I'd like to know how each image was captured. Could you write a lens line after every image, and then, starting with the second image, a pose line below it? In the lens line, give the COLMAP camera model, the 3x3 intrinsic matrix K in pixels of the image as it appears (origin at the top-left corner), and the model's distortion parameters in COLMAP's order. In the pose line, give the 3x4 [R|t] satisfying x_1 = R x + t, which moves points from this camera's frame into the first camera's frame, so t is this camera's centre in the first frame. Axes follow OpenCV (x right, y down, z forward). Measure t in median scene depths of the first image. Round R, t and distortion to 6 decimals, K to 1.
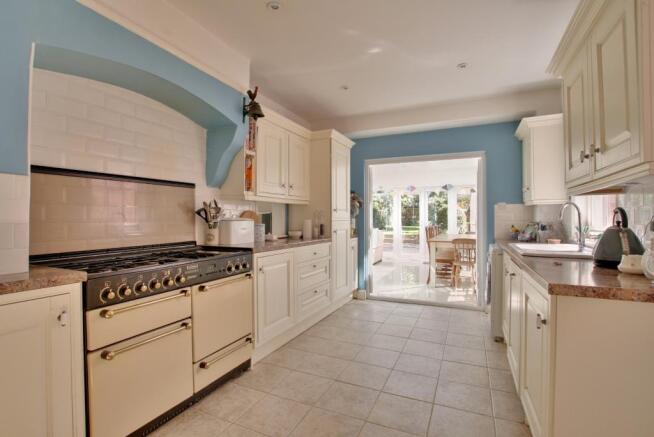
lens RADIAL K [[309.1, 0, 327.0], [0, 309.1, 218.5], [0, 0, 1]] dist [-0.019244, -0.000031]
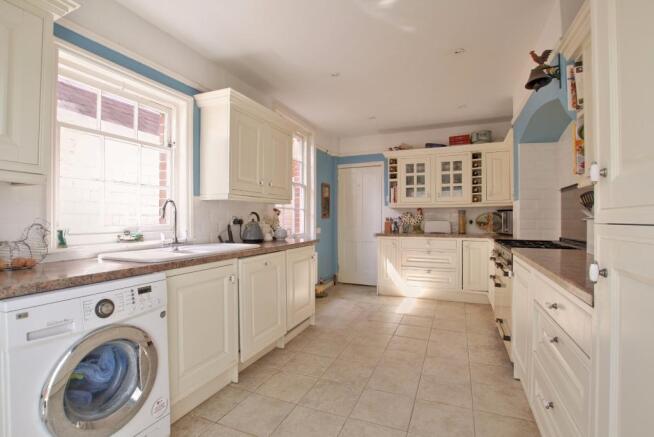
lens RADIAL K [[309.1, 0, 327.0], [0, 309.1, 218.5], [0, 0, 1]] dist [-0.019244, -0.000031]
pose [[-0.999622, -0.001359, -0.027442, 0.346301], [-0.001146, 0.999969, -0.007791, 0.011335], [0.027451, -0.007756, -0.999593, 1.883972]]
